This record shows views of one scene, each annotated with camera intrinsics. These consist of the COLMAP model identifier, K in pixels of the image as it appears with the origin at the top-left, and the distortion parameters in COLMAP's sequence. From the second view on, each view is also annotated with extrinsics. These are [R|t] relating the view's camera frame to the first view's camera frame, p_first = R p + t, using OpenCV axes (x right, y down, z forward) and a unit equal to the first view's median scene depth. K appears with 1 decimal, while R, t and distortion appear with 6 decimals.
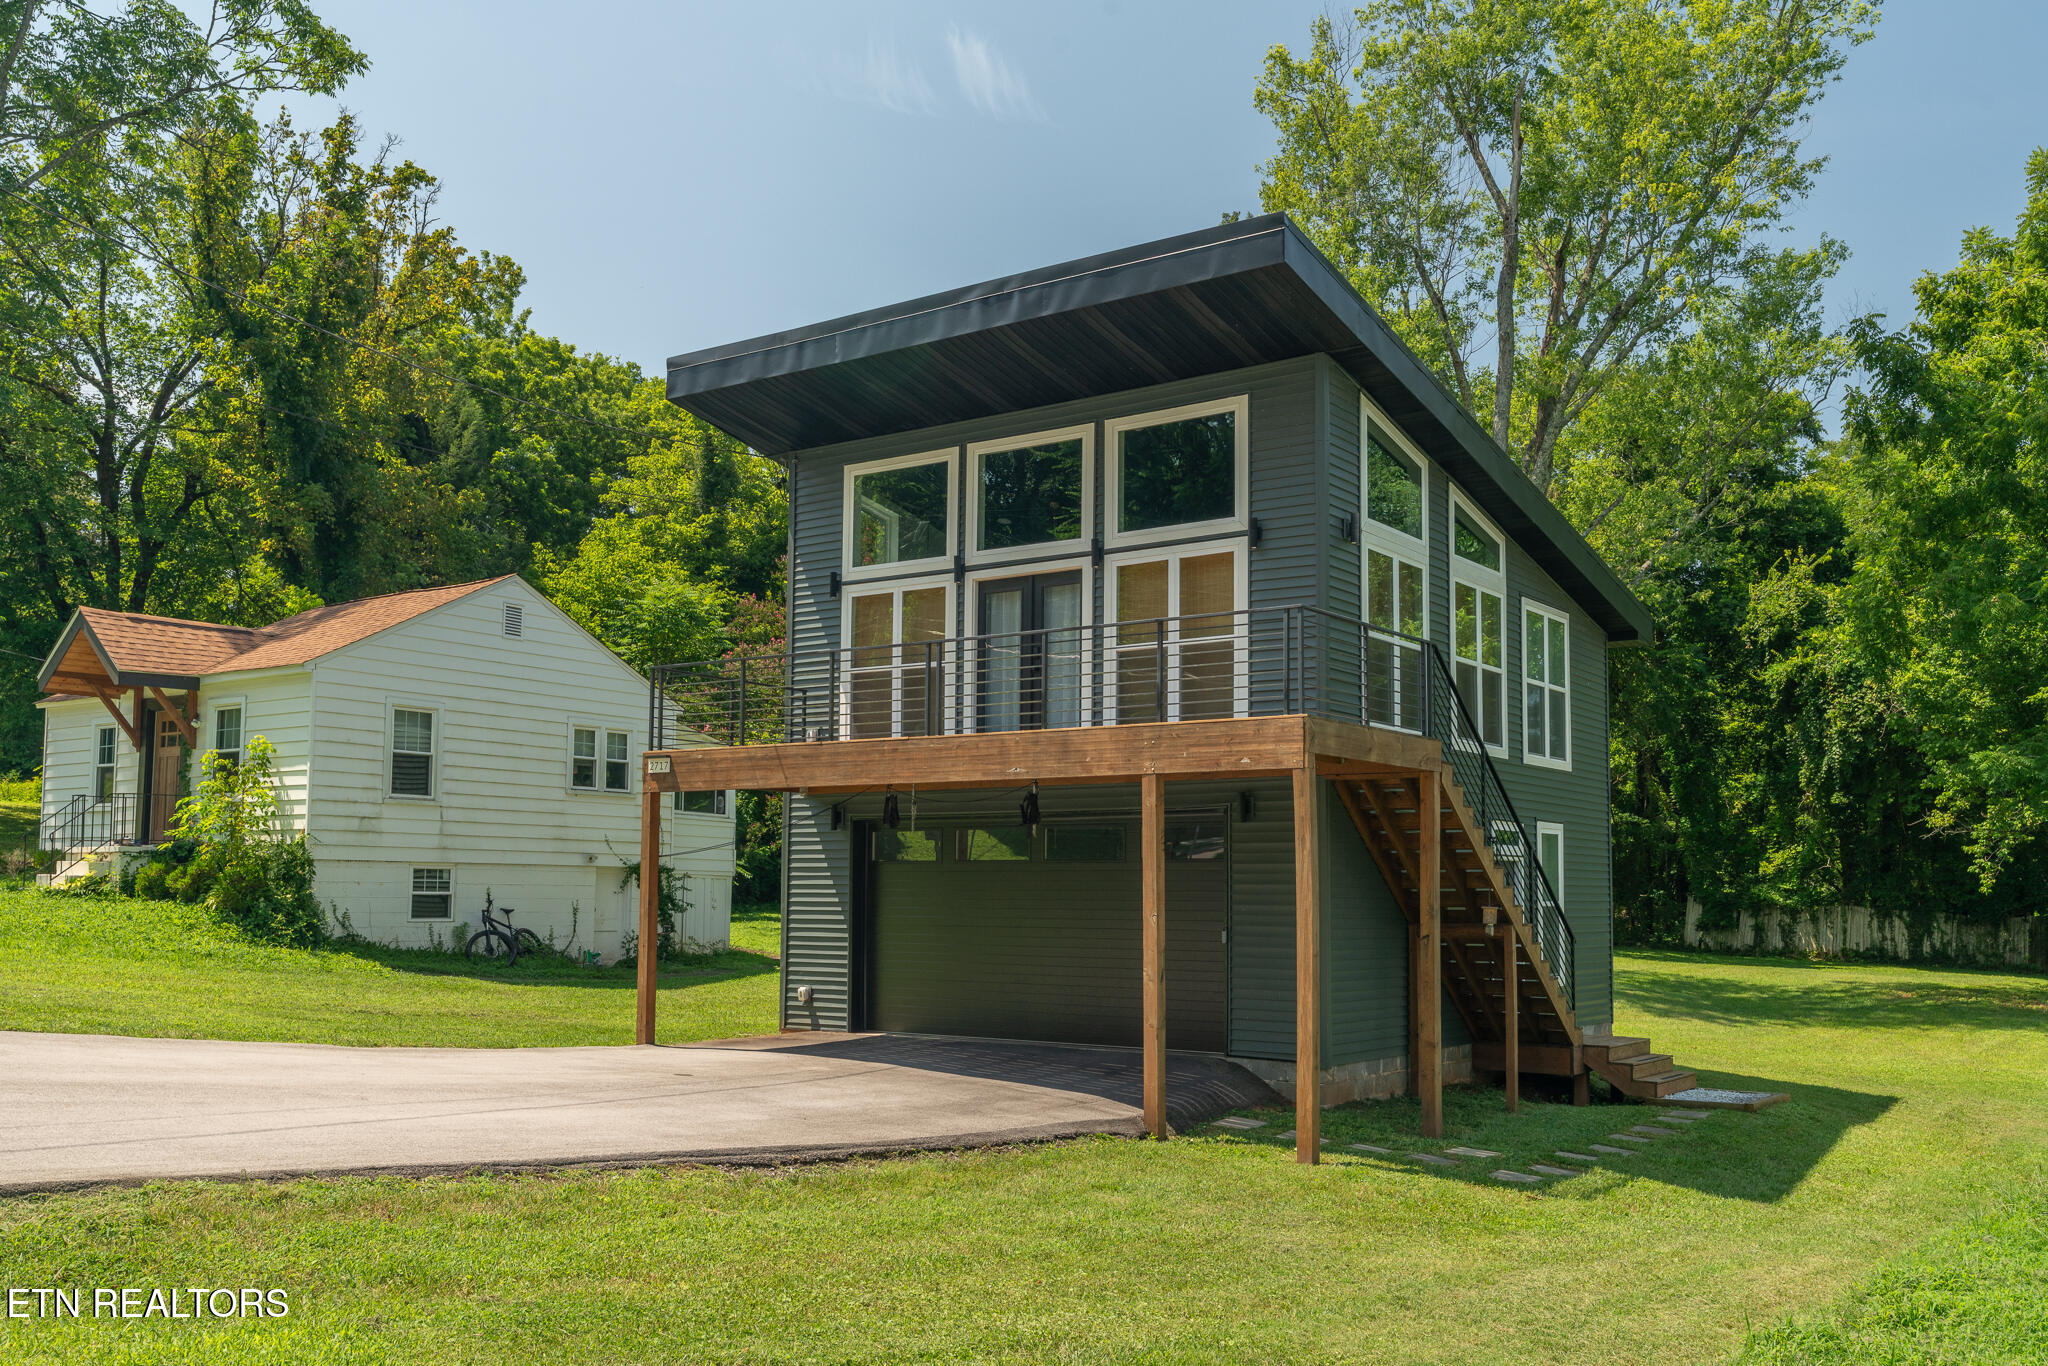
lens RADIAL K [[1787.1, 0, 1039.8], [0, 1787.1, 755.4], [0, 0, 1]] dist [0.018656, -0.009105]
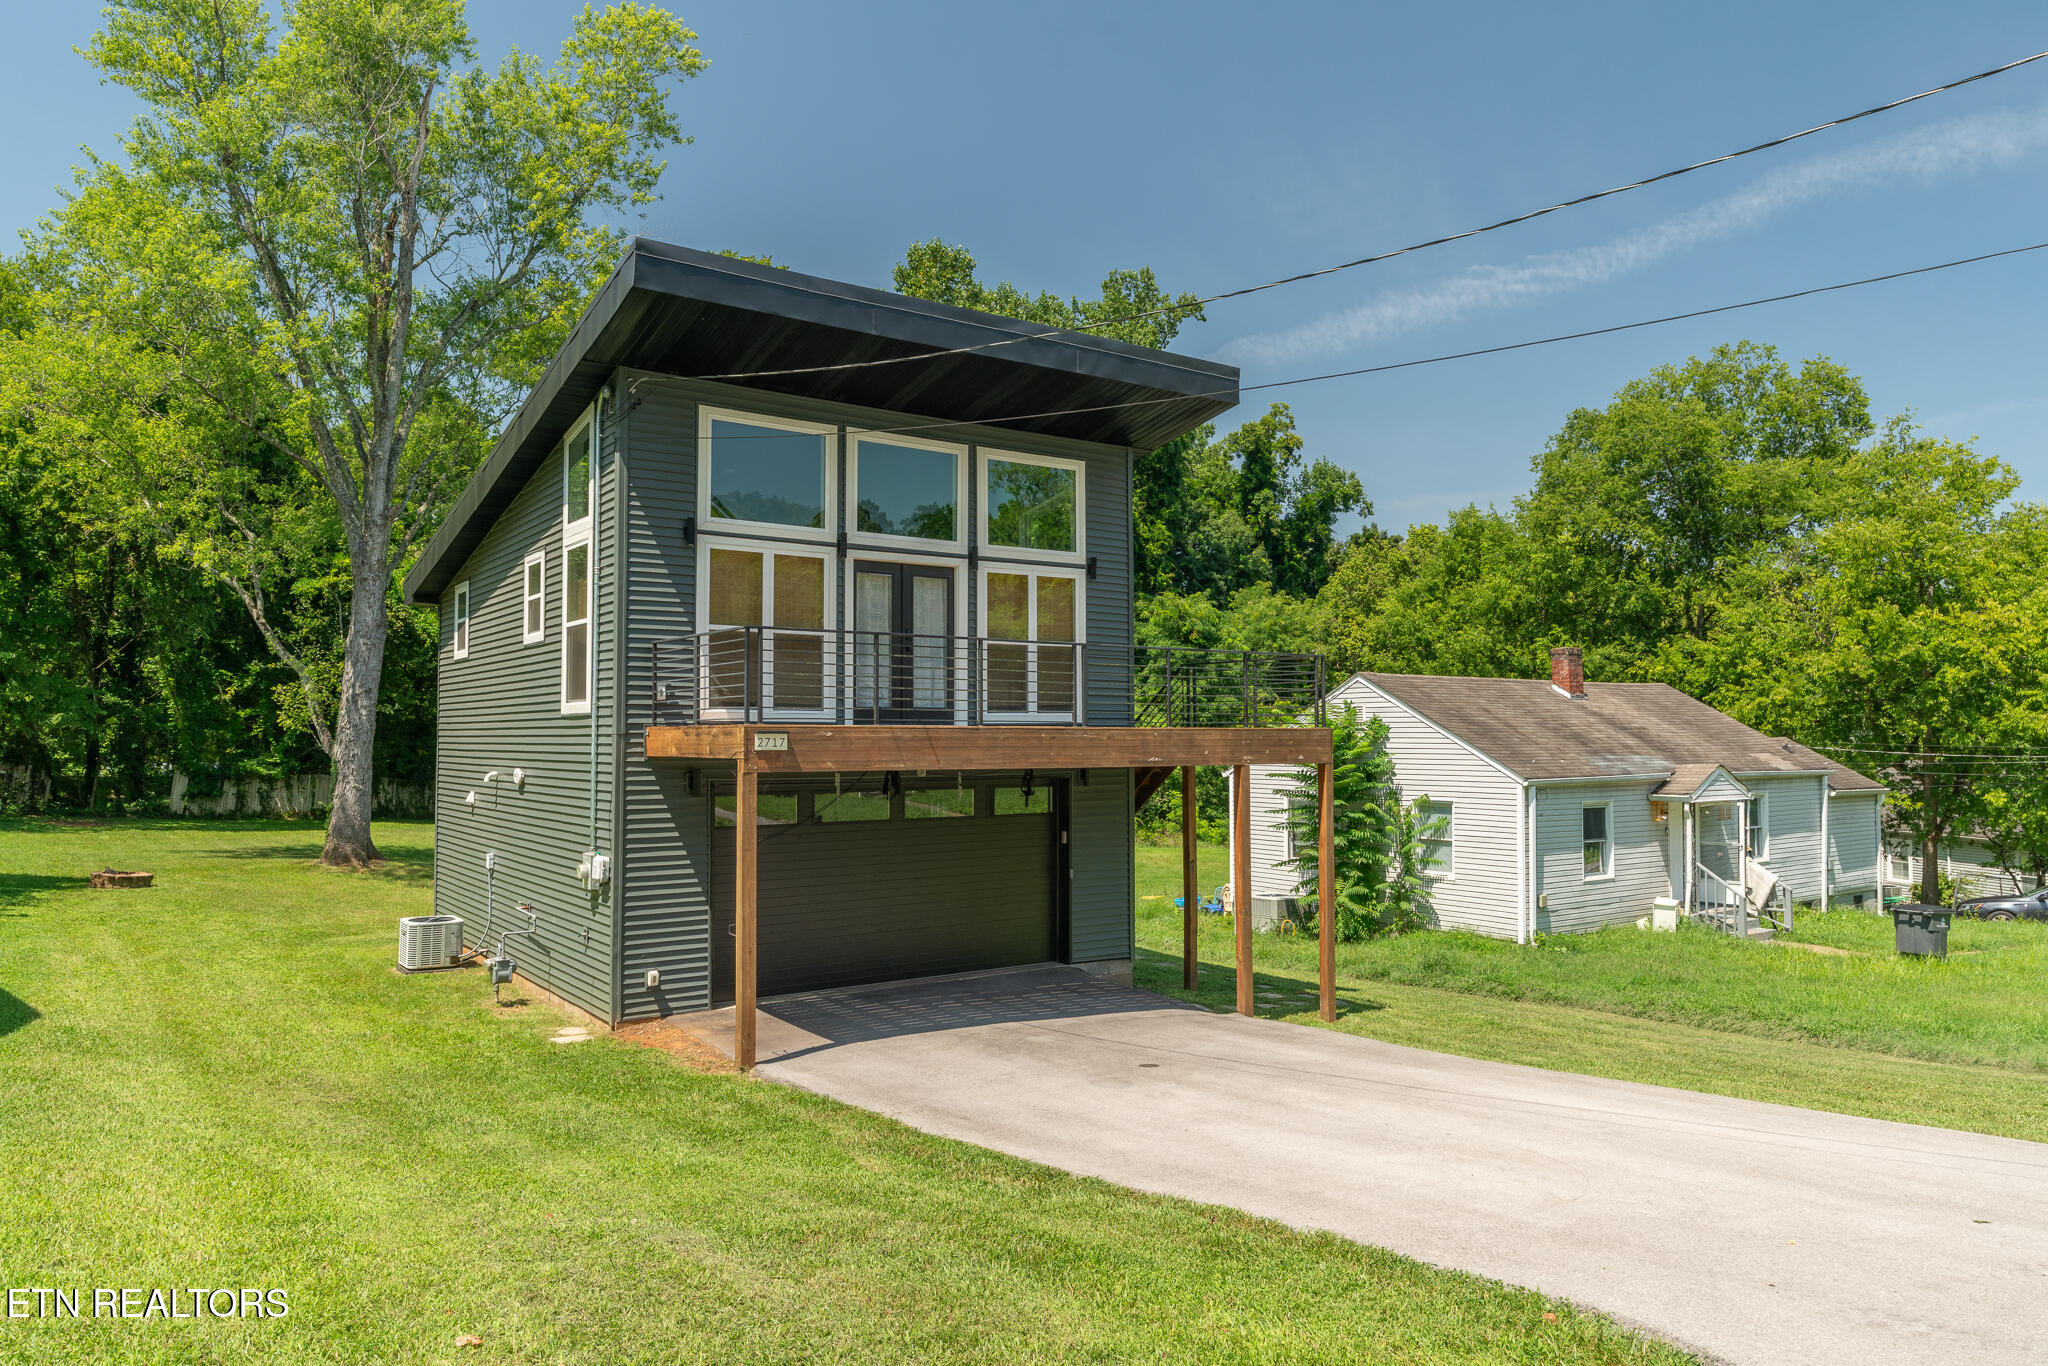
lens RADIAL K [[1315.4, 0, 1024.3], [0, 1315.4, 683.7], [0, 0, 1]] dist [-0.000636, 0.002120]
pose [[0.348957, 0.031123, 0.936622, -0.338246], [-0.070035, 0.997520, -0.007054, -0.011651], [-0.934518, -0.063135, 0.350271, 0.290514]]
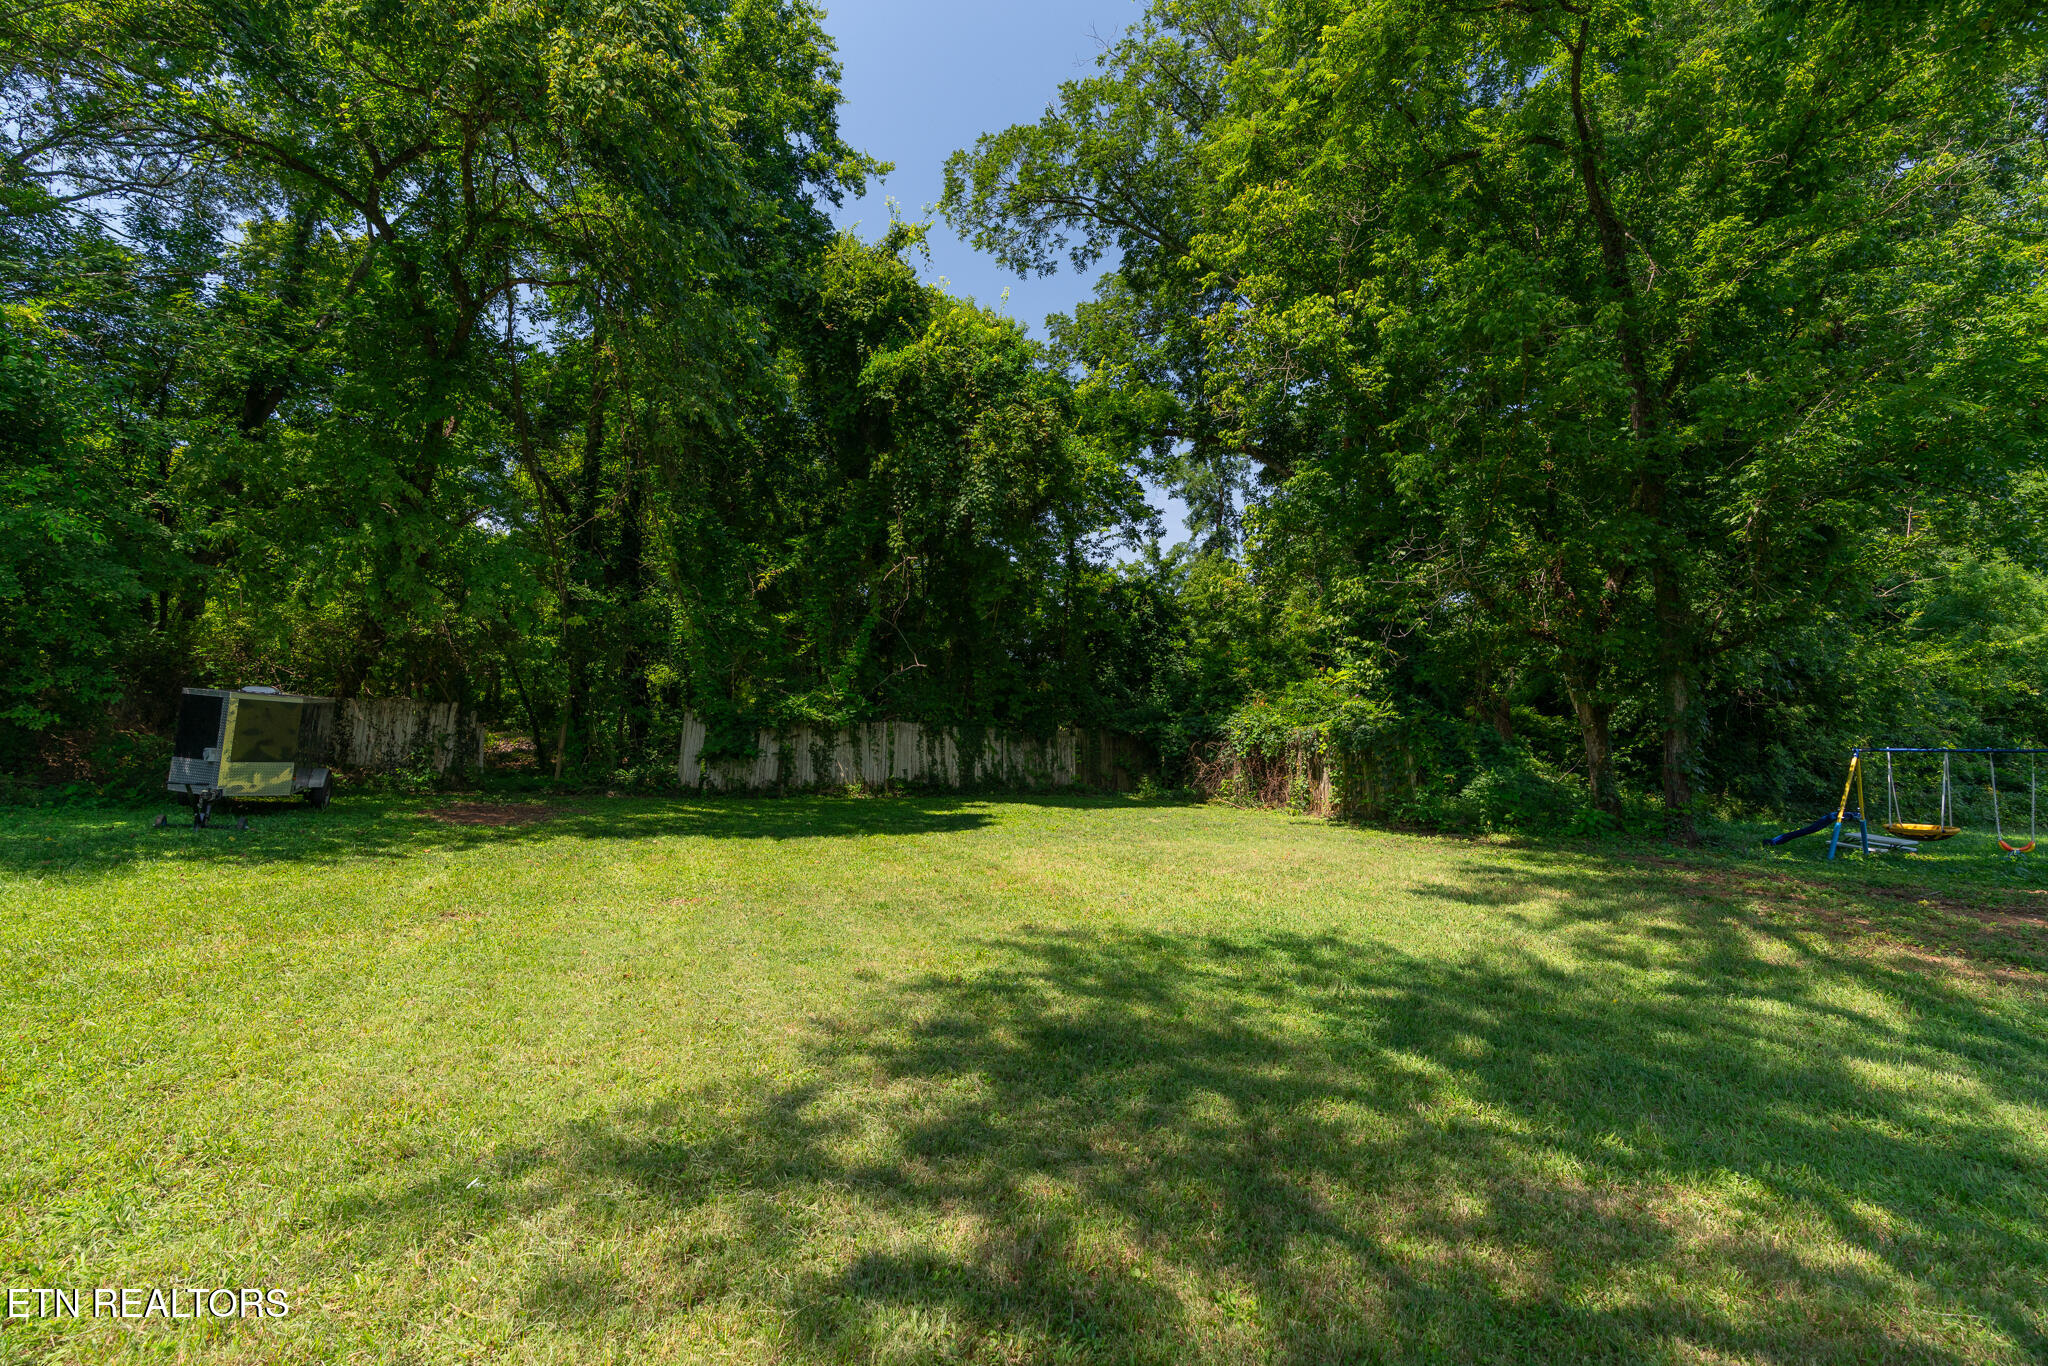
lens RADIAL K [[917.9, 0, 1018.4], [0, 917.9, 690.5], [0, 0, 1]] dist [-0.012072, 0.004237]
pose [[0.589614, 0.006259, 0.807661, 0.225935], [-0.047705, 0.998494, 0.027088, 0.078565], [-0.806275, -0.054501, 0.589025, 0.996612]]
